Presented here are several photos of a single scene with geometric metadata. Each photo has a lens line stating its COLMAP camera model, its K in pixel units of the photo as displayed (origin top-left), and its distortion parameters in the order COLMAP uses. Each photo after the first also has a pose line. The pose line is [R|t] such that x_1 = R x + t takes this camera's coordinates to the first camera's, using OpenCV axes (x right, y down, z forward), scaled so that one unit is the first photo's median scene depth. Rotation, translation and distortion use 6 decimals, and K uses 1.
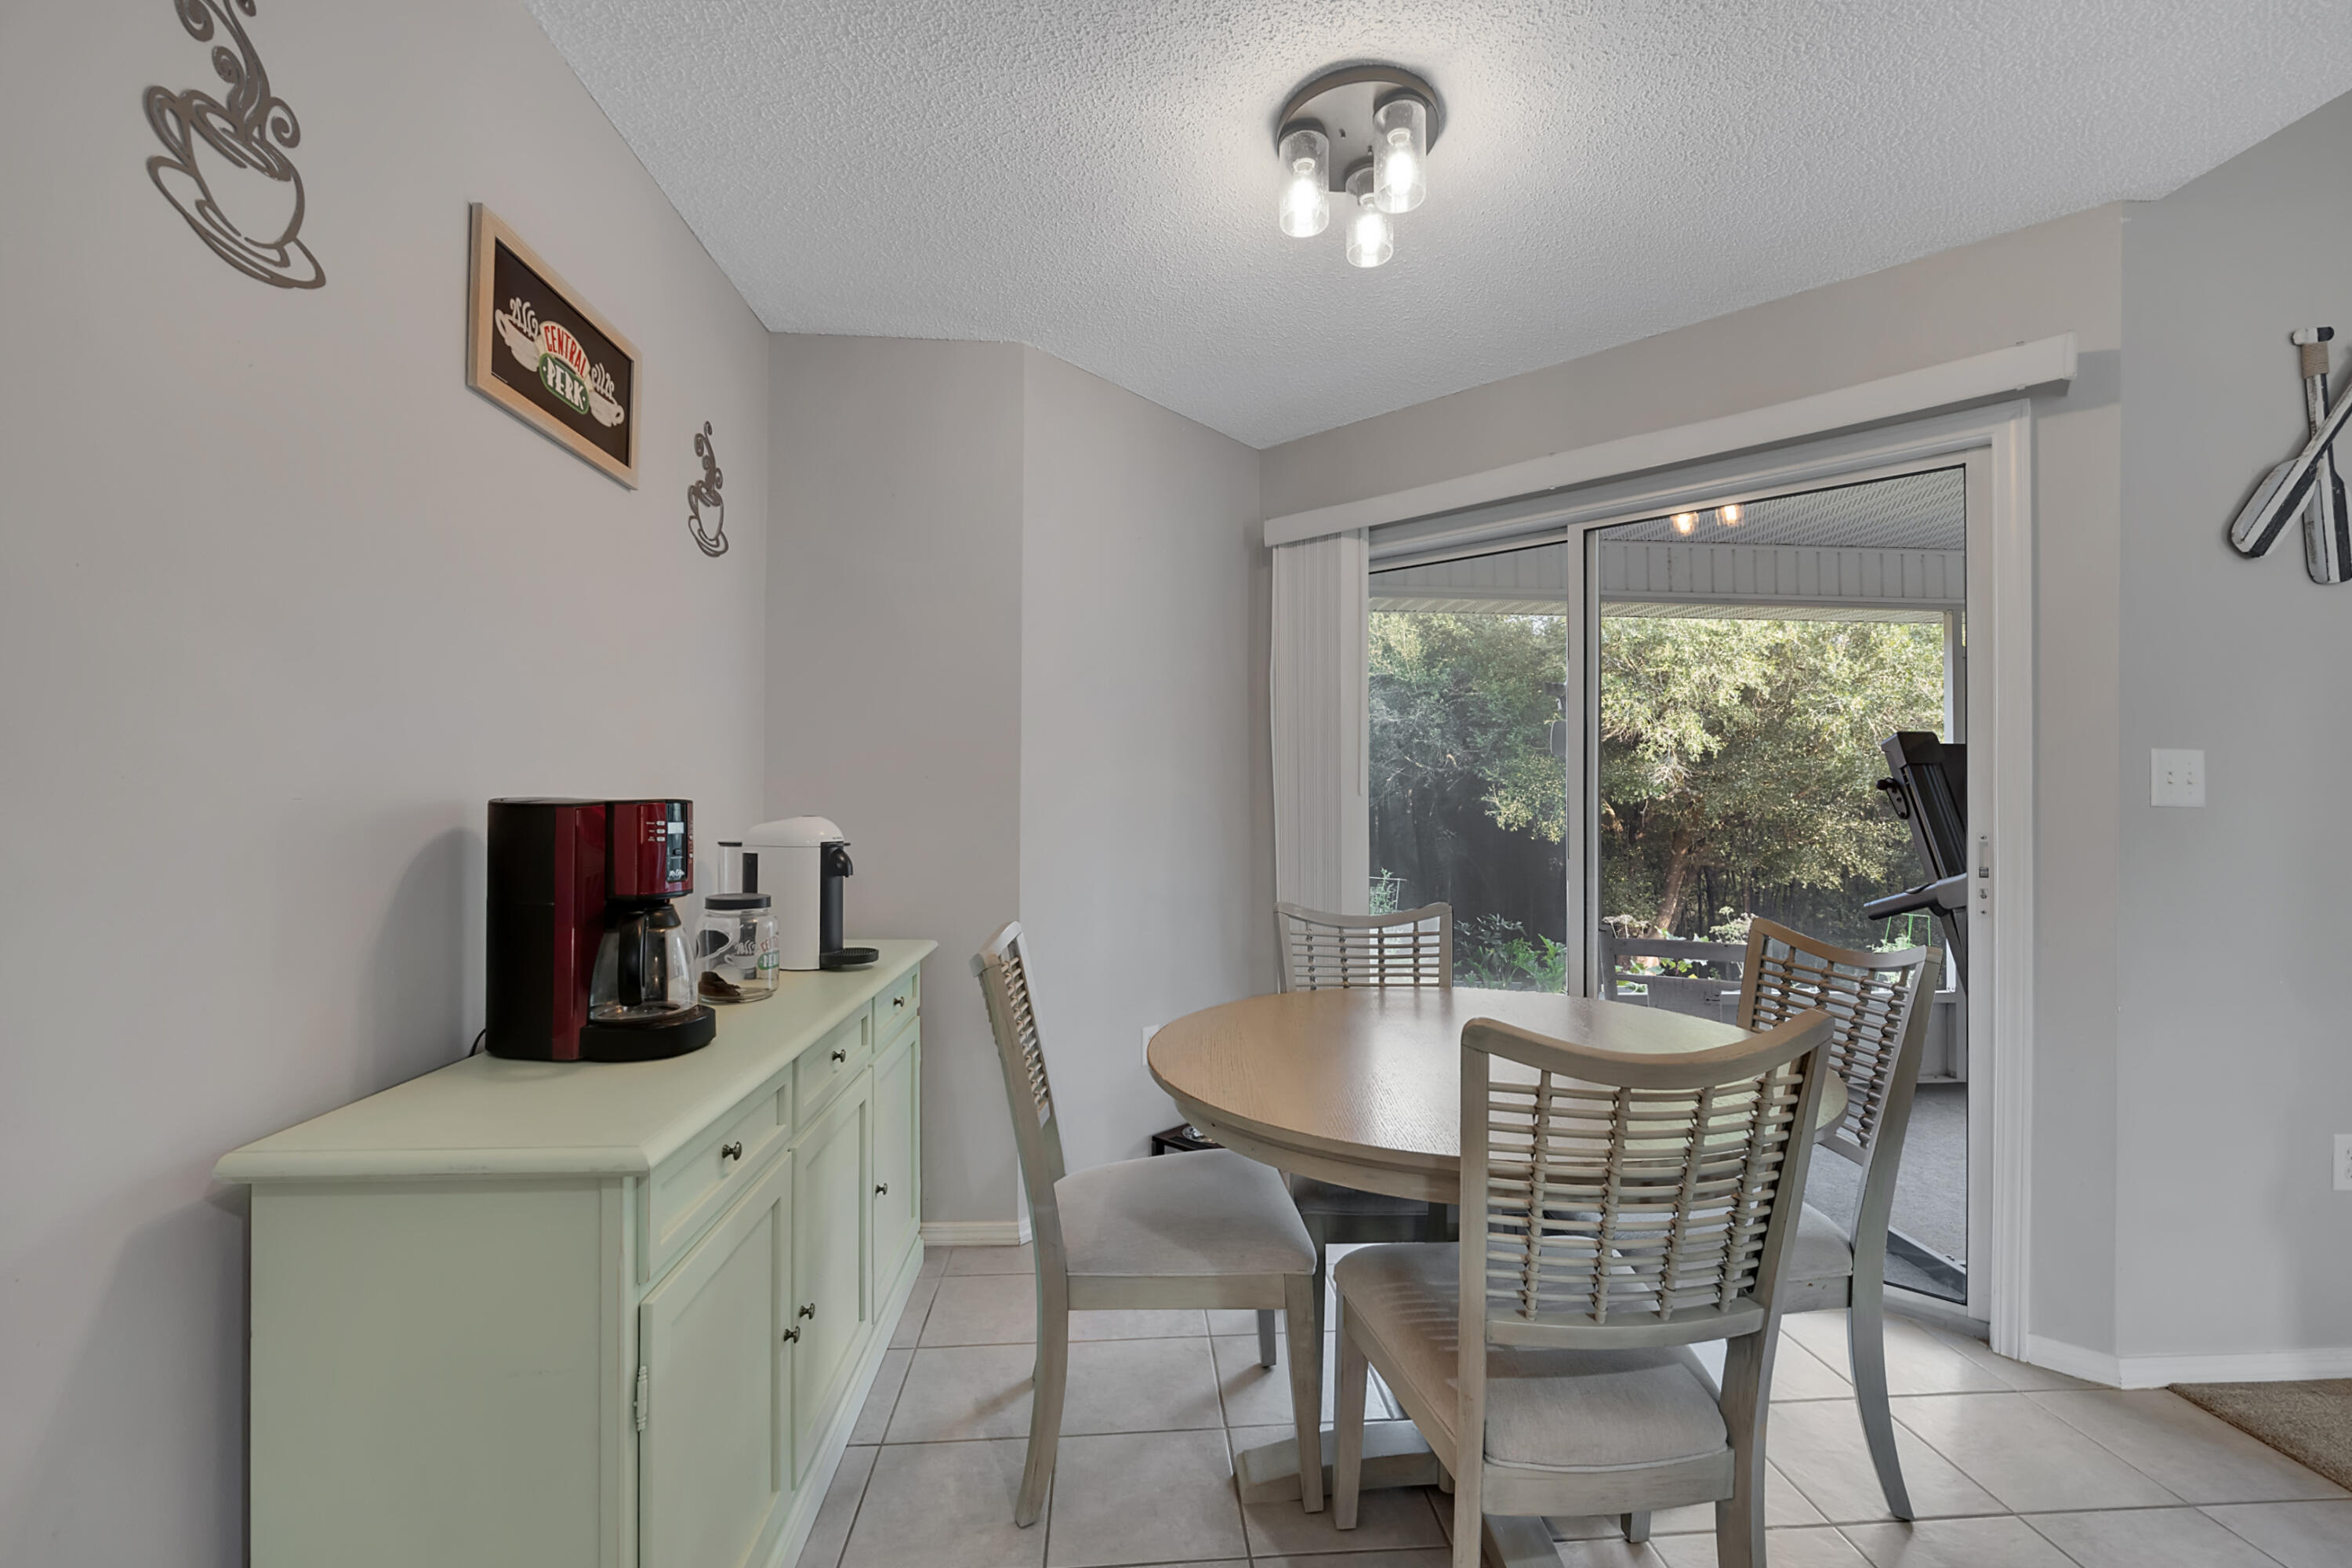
lens RADIAL K [[964.7, 0, 1182.7], [0, 964.7, 805.5], [0, 0, 1]] dist [-0.012335, -0.000278]
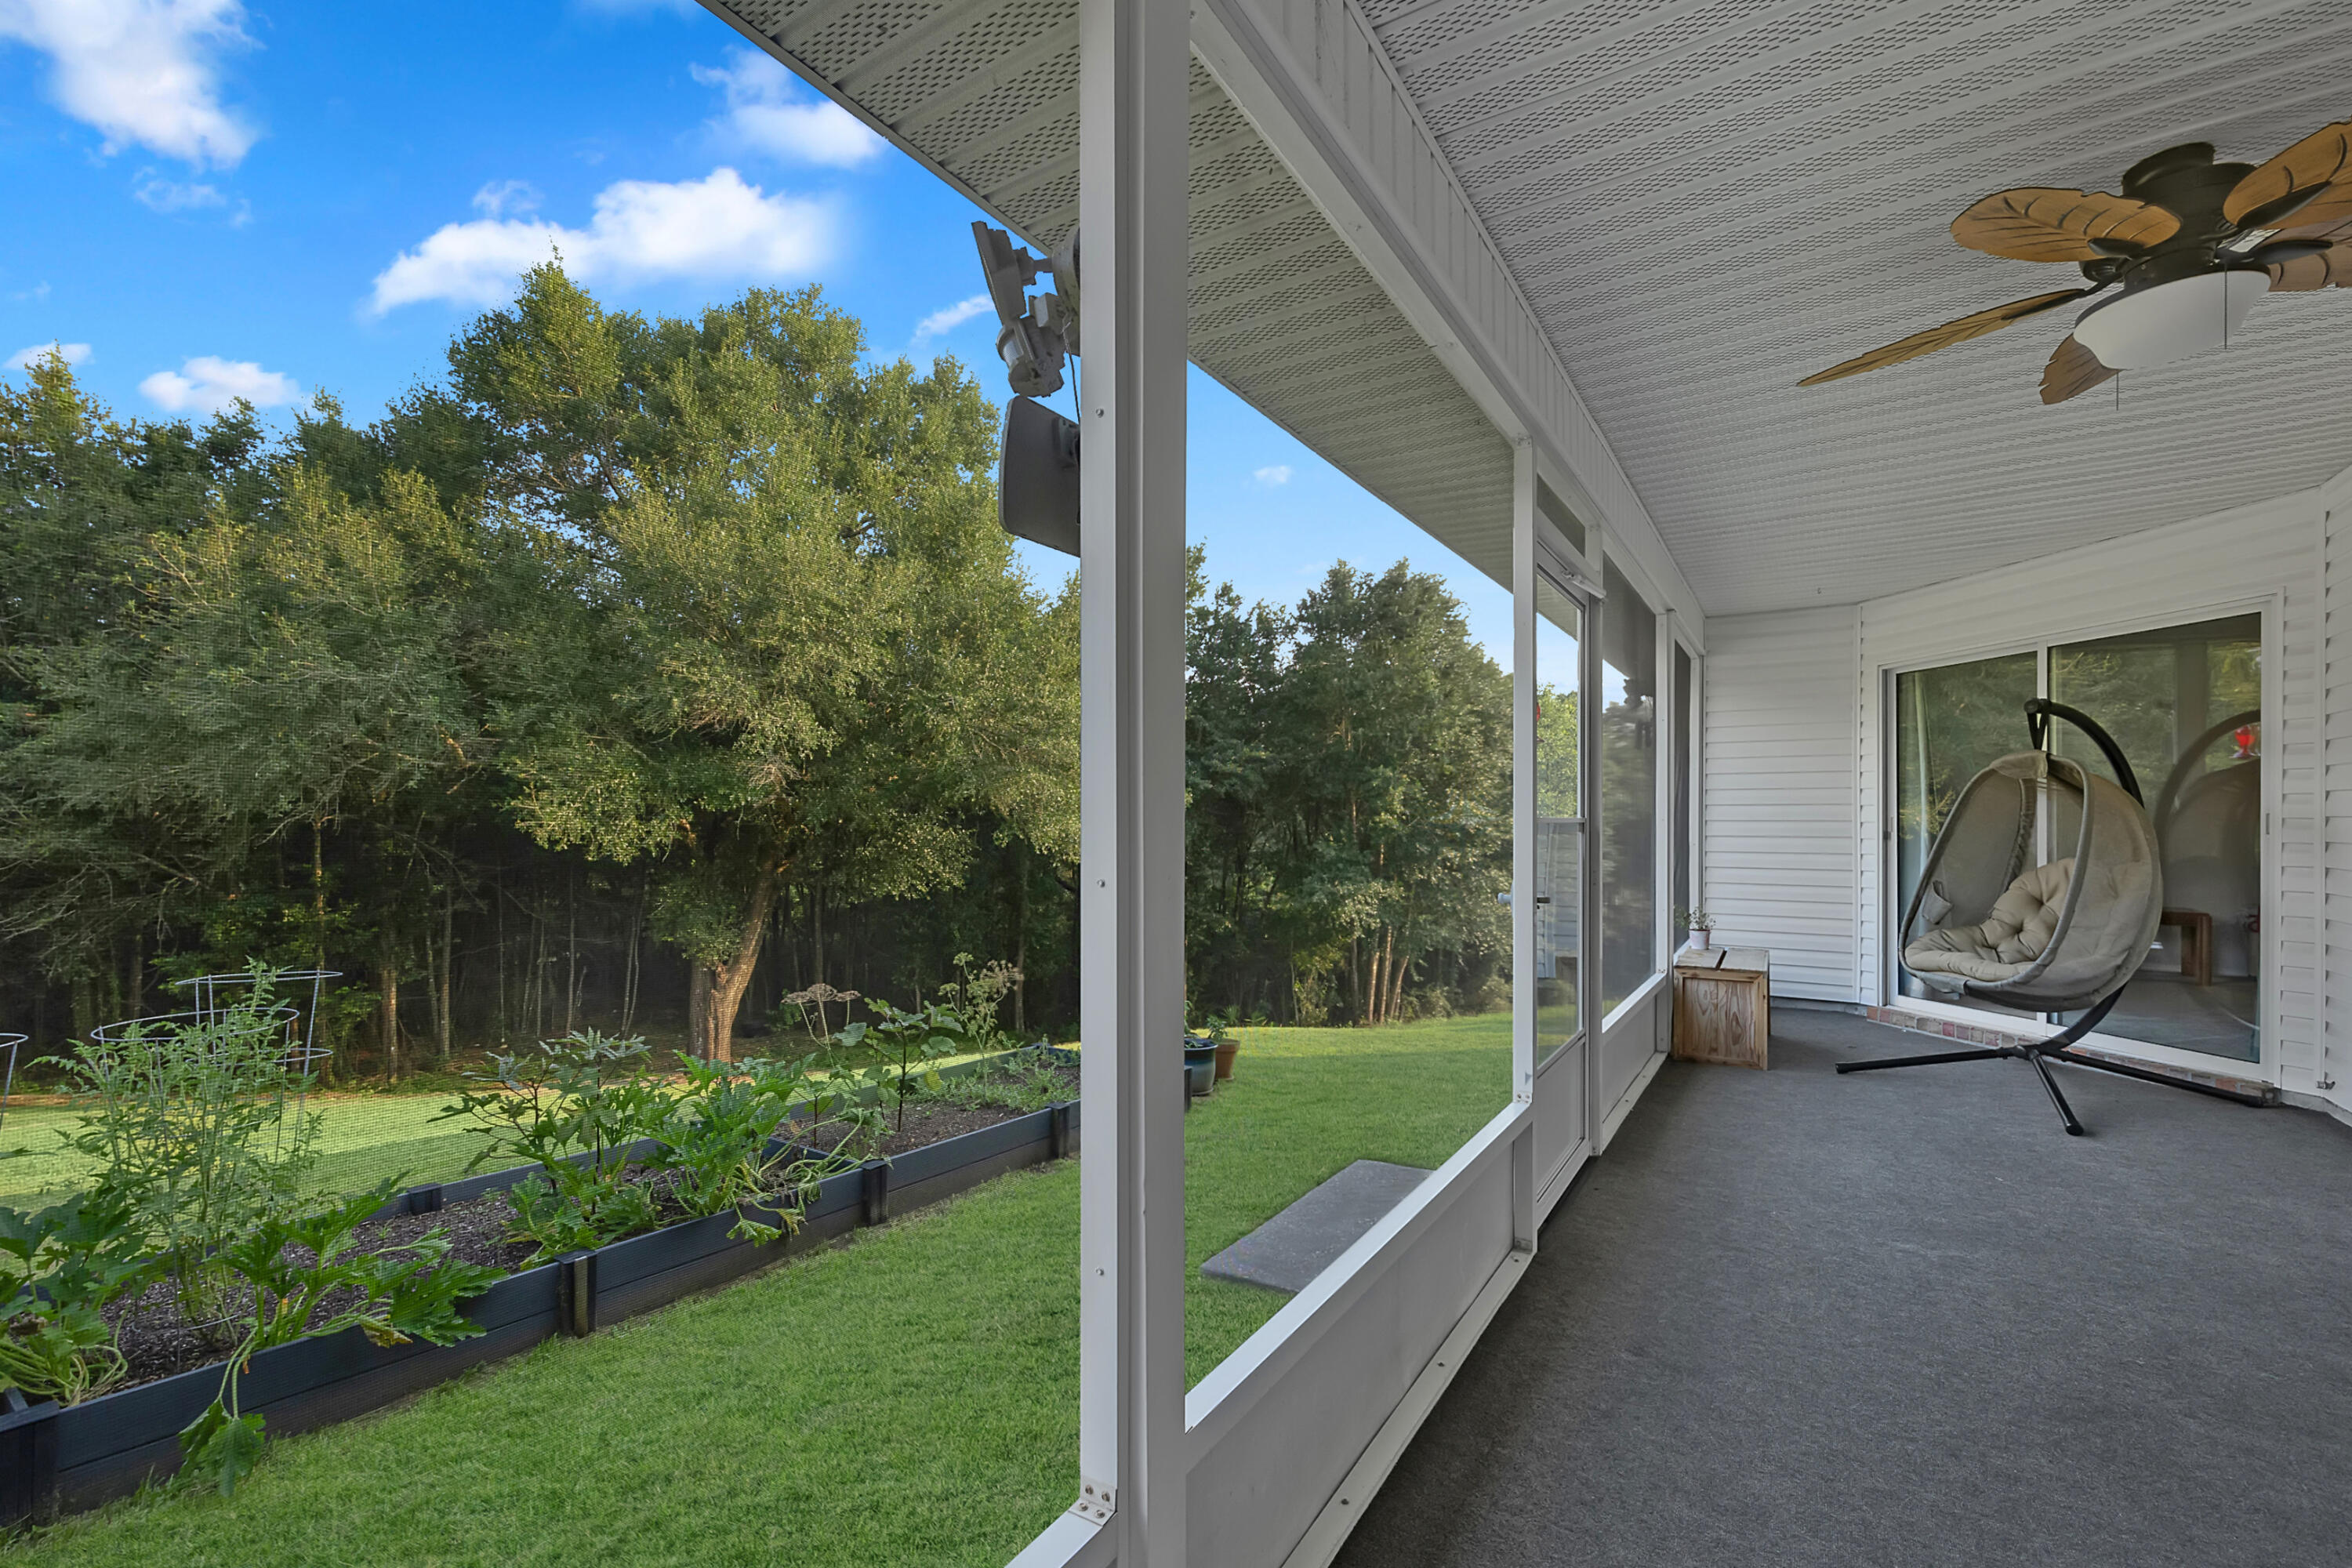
lens RADIAL K [[964.7, 0, 1173.9], [0, 964.7, 799.5], [0, 0, 1]] dist [-0.012335, -0.000278]
pose [[0.604629, 0.008717, 0.796460, 0.063578], [0.007751, 0.999828, -0.016826, 0.005696], [-0.796470, 0.016347, 0.604457, 0.252925]]
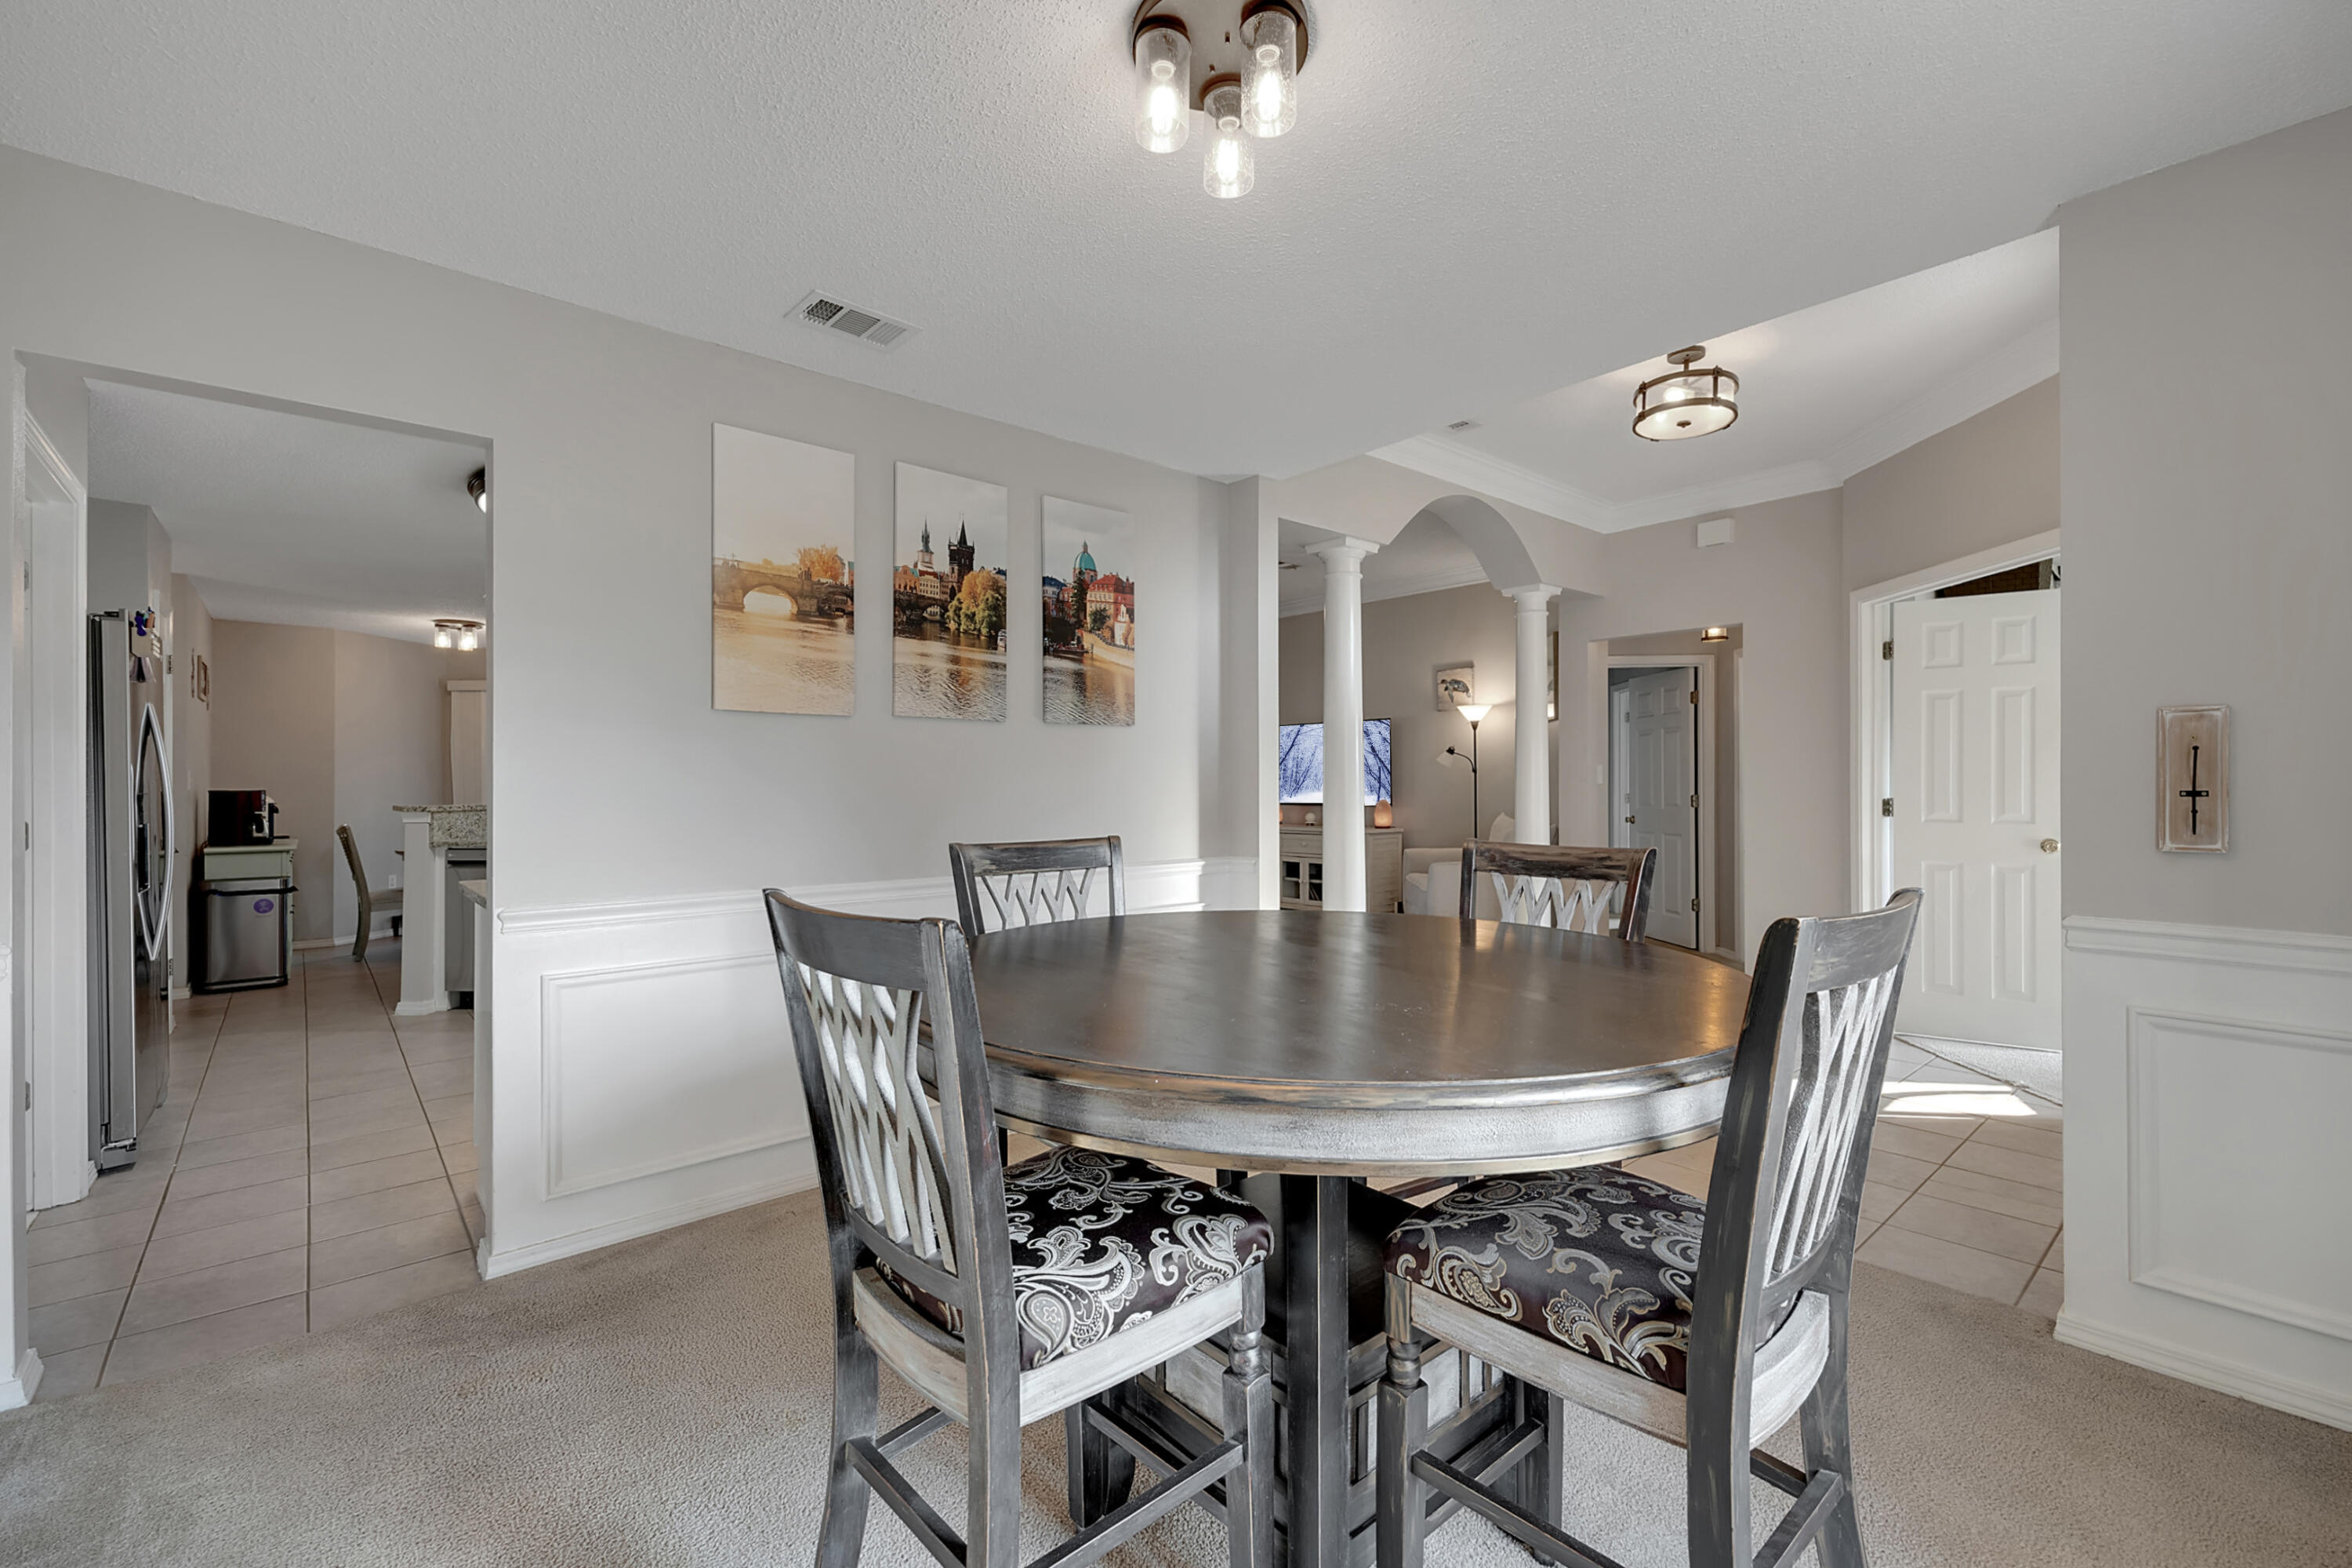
lens RADIAL K [[964.7, 0, 1172.9], [0, 964.7, 785.1], [0, 0, 1]] dist [-0.012335, -0.000278]
pose [[0.787061, -0.009726, 0.616798, 0.005956], [0.013231, 0.999912, -0.001117, 0.002584], [-0.616733, 0.009040, 0.787121, -0.453541]]
